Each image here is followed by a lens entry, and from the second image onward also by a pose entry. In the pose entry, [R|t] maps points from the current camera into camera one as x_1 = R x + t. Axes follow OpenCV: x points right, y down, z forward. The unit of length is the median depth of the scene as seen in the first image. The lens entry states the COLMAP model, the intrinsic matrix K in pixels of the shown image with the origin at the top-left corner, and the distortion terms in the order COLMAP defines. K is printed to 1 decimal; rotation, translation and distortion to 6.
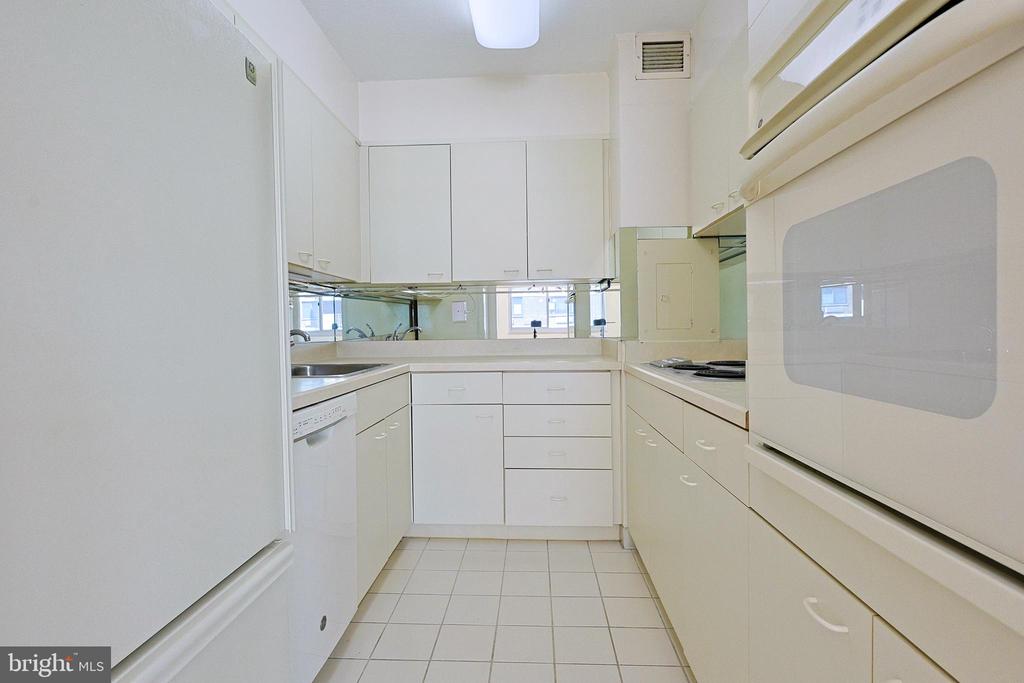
lens RADIAL K [[494.1, 0, 512.0], [0, 494.1, 341.5], [0, 0, 1]] dist [0.002738, 0.000072]
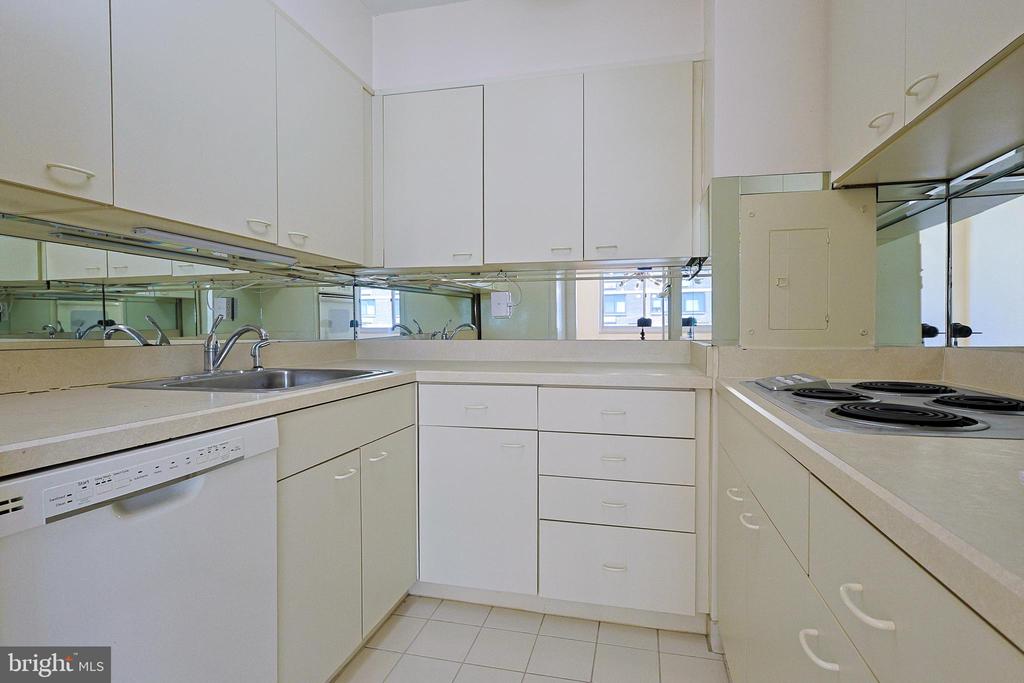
lens RADIAL K [[509.1, 0, 512.0], [0, 509.1, 341.5], [0, 0, 1]] dist [-0.002457, 0.000250]
pose [[0.979683, 0.017069, -0.199824, 0.089494], [-0.016797, 0.999854, 0.003058, -0.005112], [0.199847, 0.000360, 0.979827, 0.256073]]
